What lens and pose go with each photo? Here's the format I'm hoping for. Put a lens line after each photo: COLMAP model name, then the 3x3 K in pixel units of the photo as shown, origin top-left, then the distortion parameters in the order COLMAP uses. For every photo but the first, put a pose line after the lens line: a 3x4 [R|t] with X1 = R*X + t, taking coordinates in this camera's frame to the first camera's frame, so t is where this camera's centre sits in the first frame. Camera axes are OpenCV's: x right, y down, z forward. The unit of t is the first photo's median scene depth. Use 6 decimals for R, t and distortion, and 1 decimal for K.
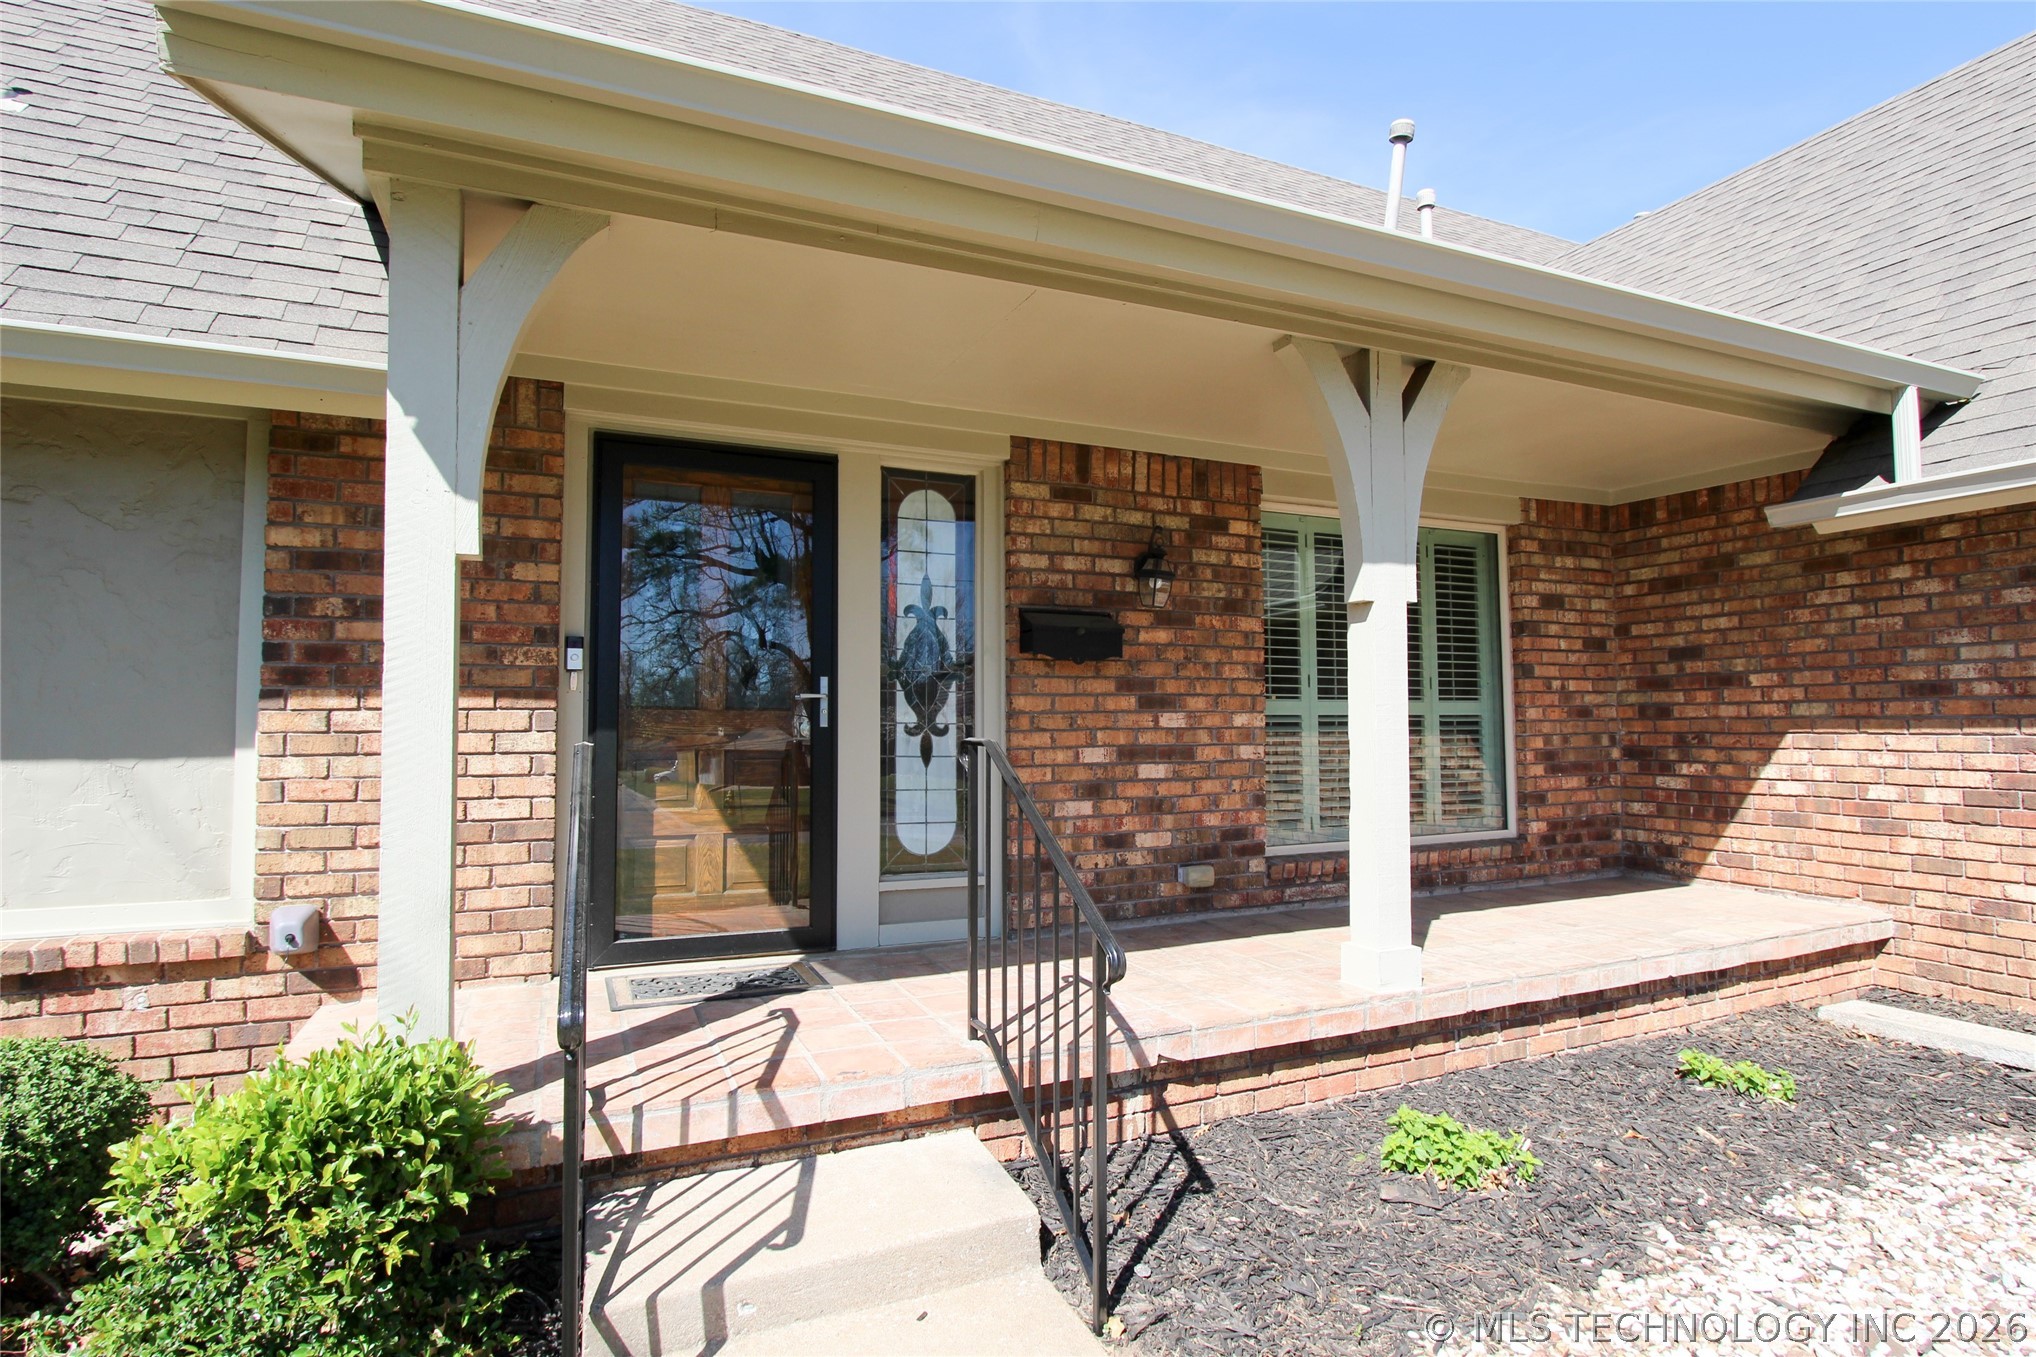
lens RADIAL K [[1011.1, 0, 1018.0], [0, 1011.1, 678.5], [0, 0, 1]] dist [-0.018111, -0.000052]
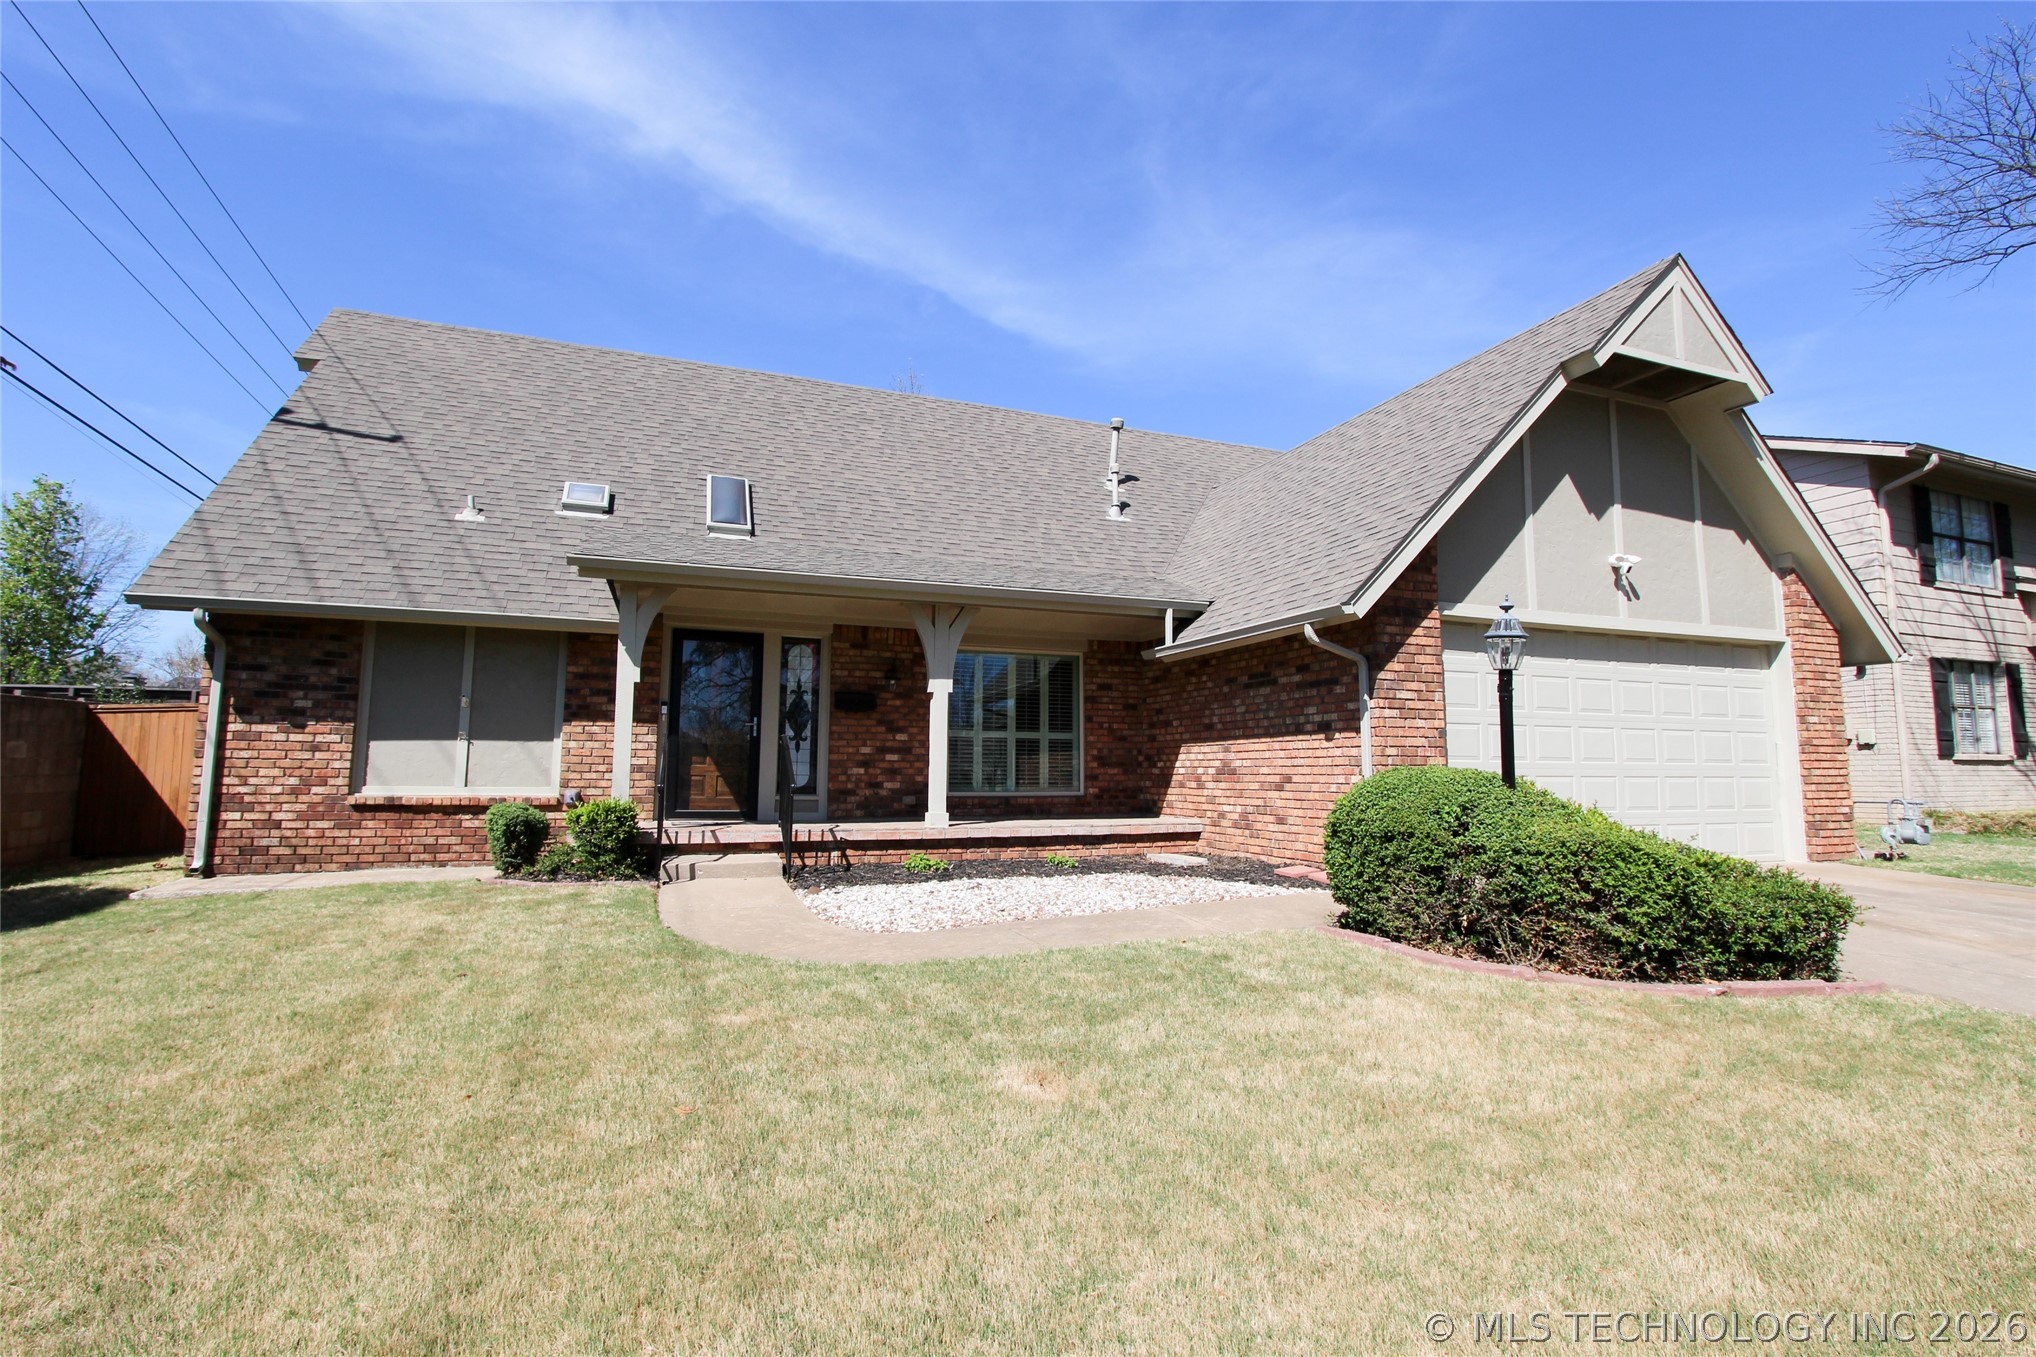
lens RADIAL K [[937.1, 0, 1018.0], [0, 937.1, 678.5], [0, 0, 1]] dist [-0.018761, 0.001969]
pose [[0.998436, 0.006274, -0.055550, 0.582650], [-0.009424, 0.998351, -0.056621, 0.026975], [0.055103, 0.057056, 0.996849, -1.310112]]
